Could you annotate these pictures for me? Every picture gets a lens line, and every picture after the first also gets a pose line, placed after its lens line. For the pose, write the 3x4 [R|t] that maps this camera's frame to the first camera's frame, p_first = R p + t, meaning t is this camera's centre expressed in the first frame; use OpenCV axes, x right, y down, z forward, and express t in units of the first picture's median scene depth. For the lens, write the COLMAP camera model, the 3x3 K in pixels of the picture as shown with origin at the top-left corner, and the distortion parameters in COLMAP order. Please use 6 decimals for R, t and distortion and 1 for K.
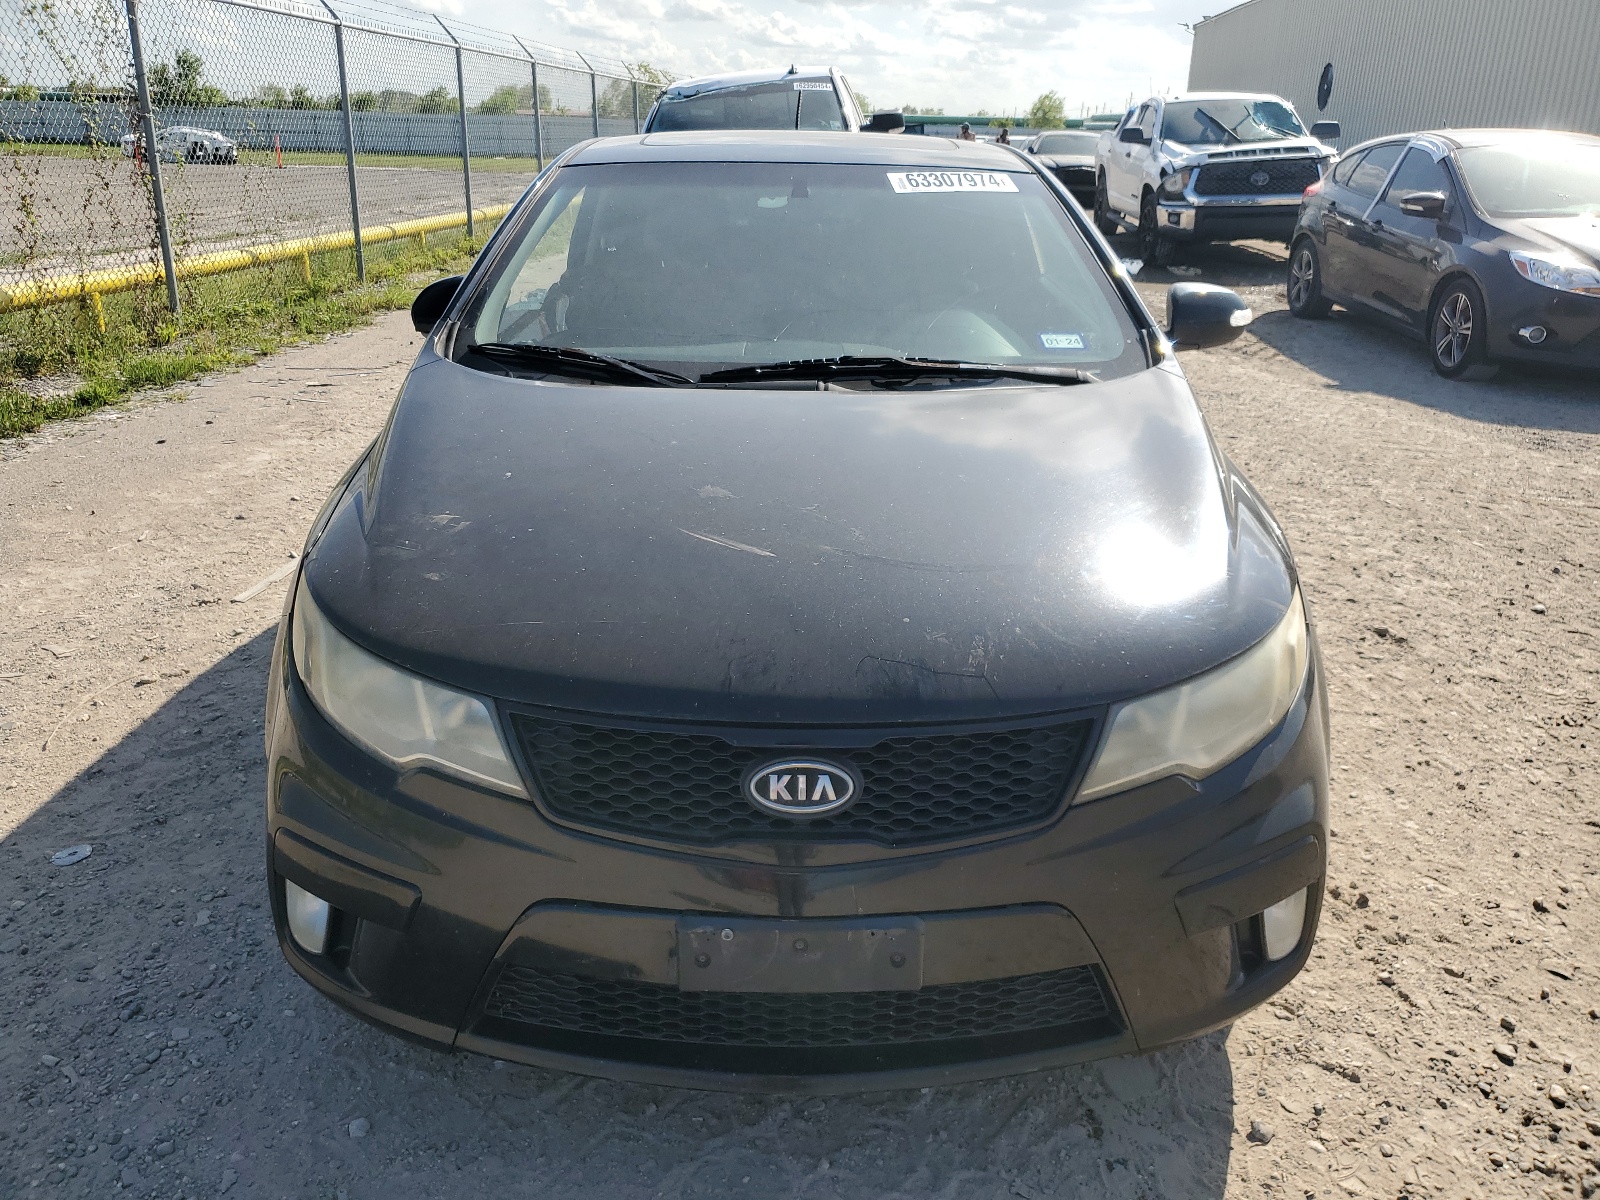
lens RADIAL K [[1197.5, 0, 802.3], [0, 1197.5, 609.1], [0, 0, 1]] dist [0.007797, 0.004961]
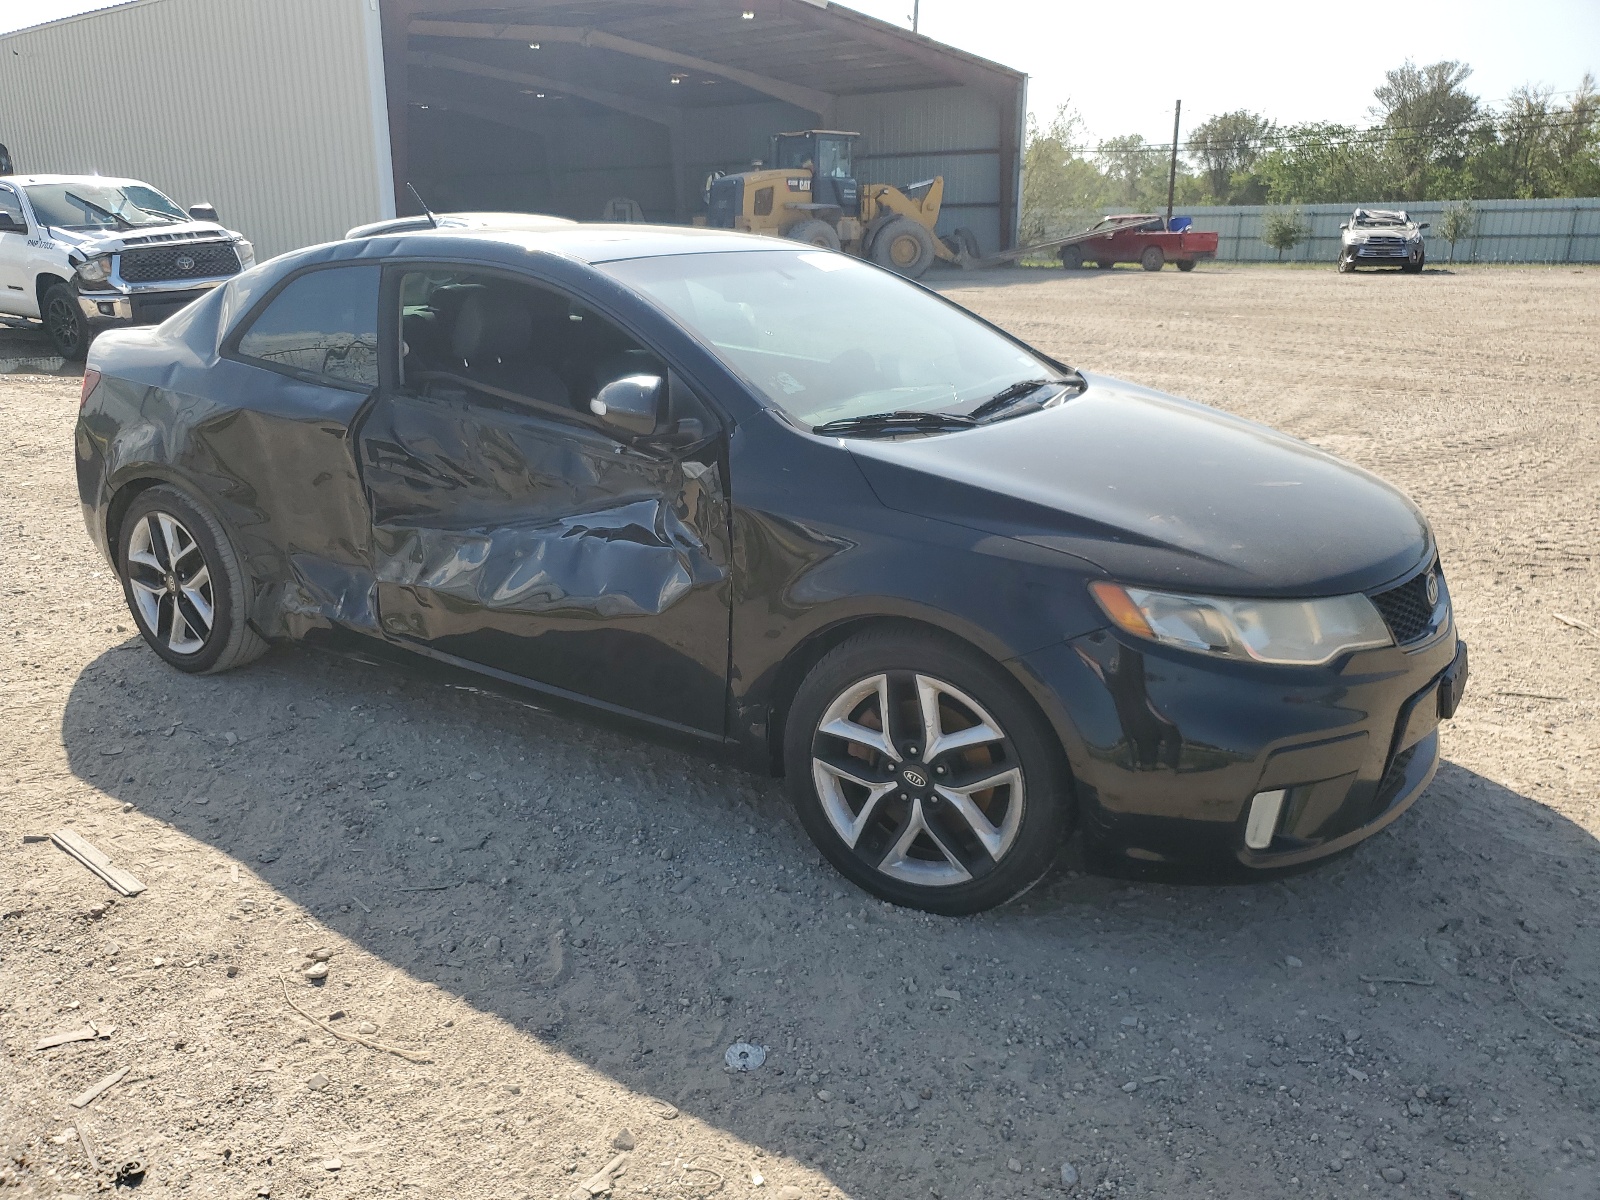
lens RADIAL K [[1197.5, 0, 802.3], [0, 1197.5, 609.1], [0, 0, 1]] dist [0.007797, 0.004961]
pose [[0.591515, -0.261733, 0.762631, -1.579041], [0.305260, 0.948136, 0.088631, -0.240183], [-0.746275, 0.180374, 0.640733, 0.443746]]
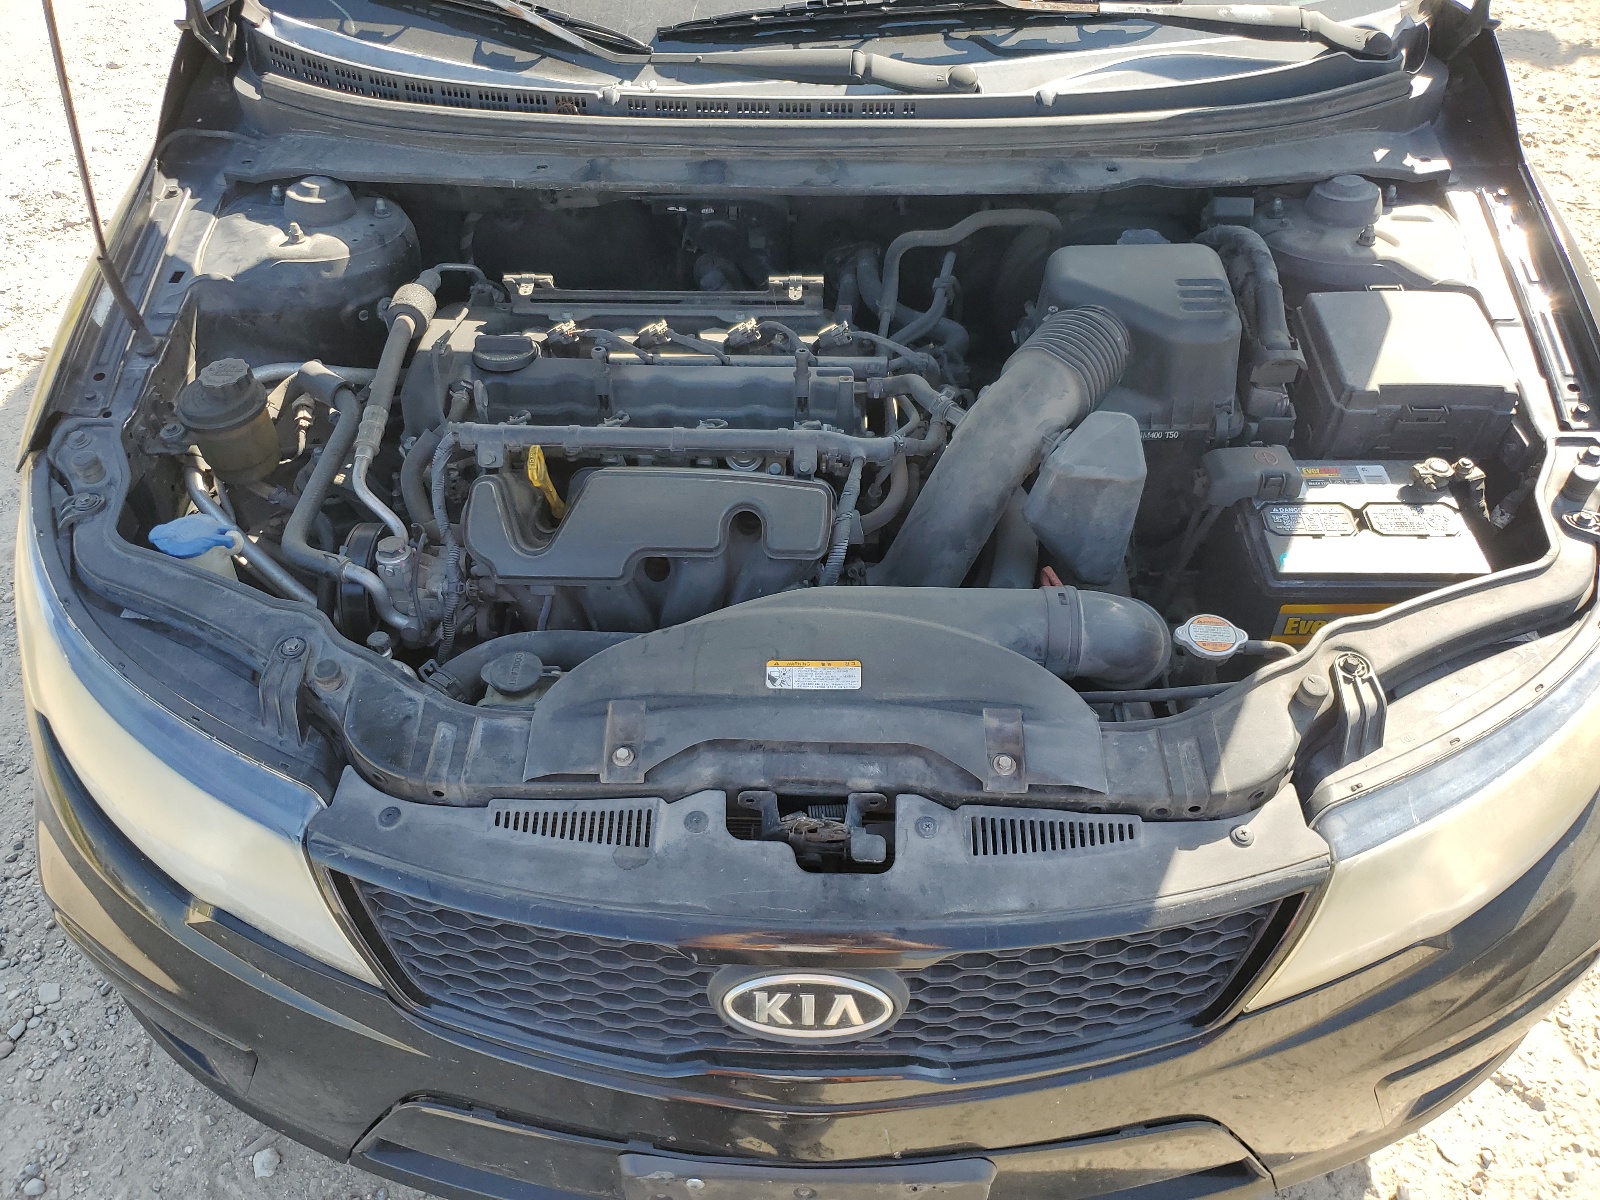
lens RADIAL K [[1228.9, 0, 793.7], [0, 1228.9, 601.4], [0, 0, 1]] dist [-0.004081, -0.001868]
pose [[0.998609, 0.022168, -0.047849, 0.014389], [0.000694, 0.901754, 0.432250, -0.251371], [0.052730, -0.431681, 0.900484, 0.424758]]
